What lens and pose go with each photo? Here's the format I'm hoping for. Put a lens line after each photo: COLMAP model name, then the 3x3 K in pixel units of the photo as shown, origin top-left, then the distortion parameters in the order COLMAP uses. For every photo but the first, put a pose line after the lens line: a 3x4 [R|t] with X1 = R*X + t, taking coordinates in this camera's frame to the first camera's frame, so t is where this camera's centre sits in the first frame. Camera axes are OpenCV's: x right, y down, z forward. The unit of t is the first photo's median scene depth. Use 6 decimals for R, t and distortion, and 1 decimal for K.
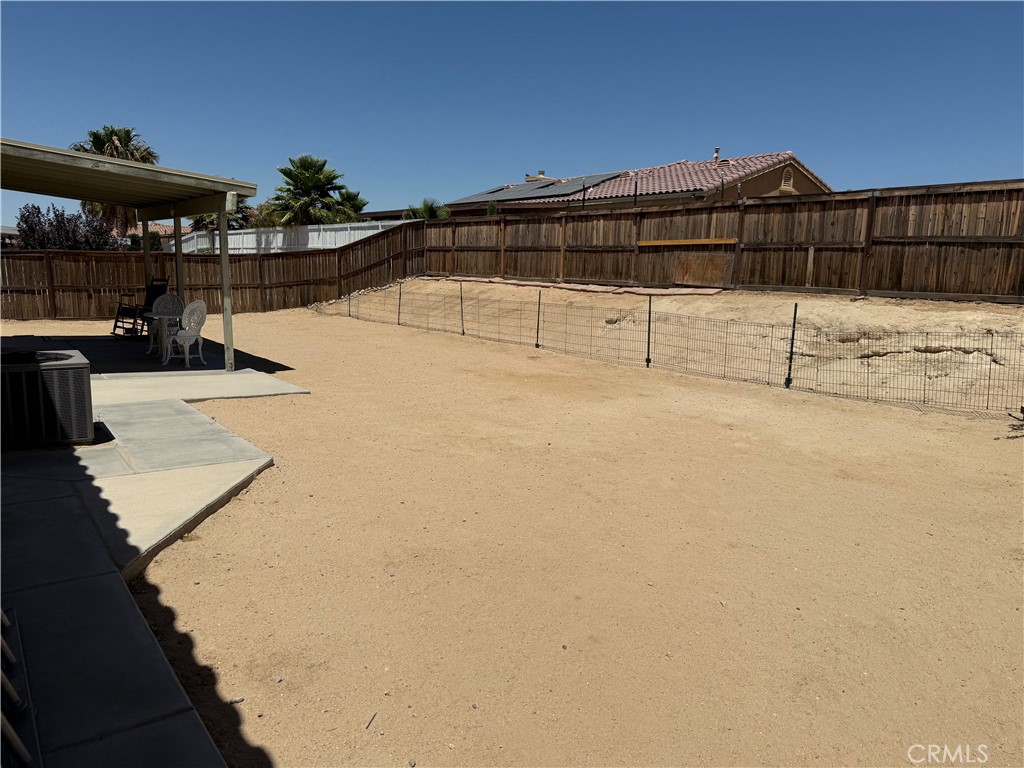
lens RADIAL K [[713.3, 0, 512.0], [0, 713.3, 384.0], [0, 0, 1]] dist [0.158713, -0.237437]
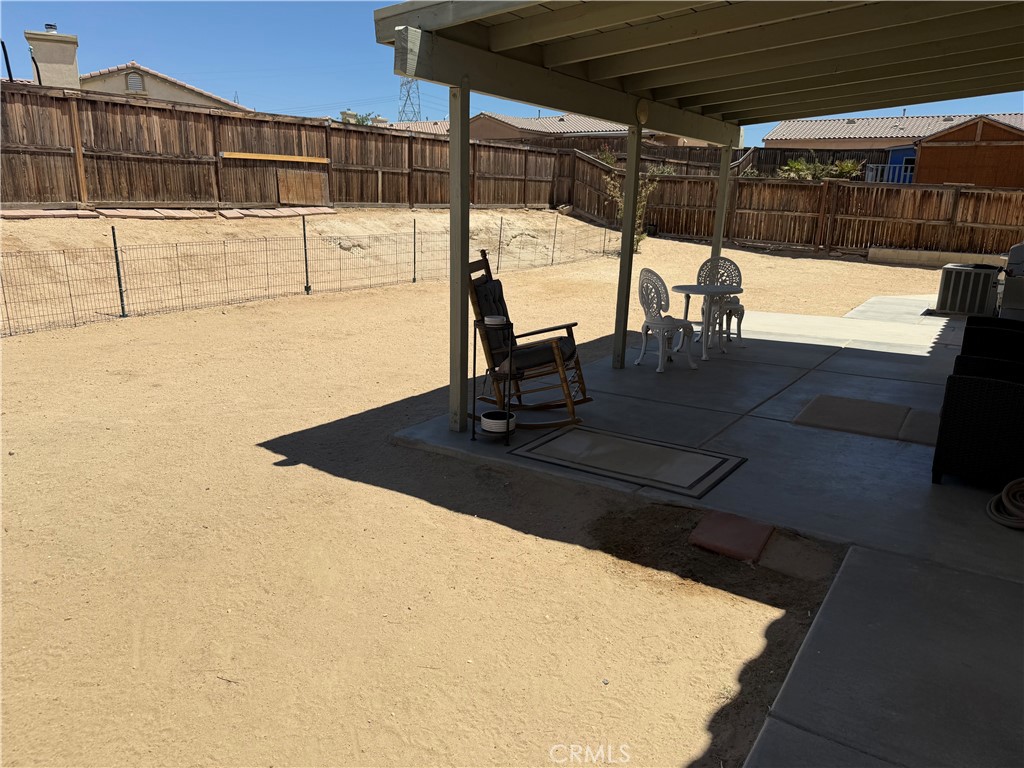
lens RADIAL K [[715.3, 0, 512.0], [0, 715.3, 384.0], [0, 0, 1]] dist [-0.000141, -0.001632]
pose [[-0.278027, -0.279464, 0.919022, -0.792049], [0.124501, 0.938189, 0.322957, -0.188712], [-0.952471, 0.204210, -0.226048, 1.011066]]
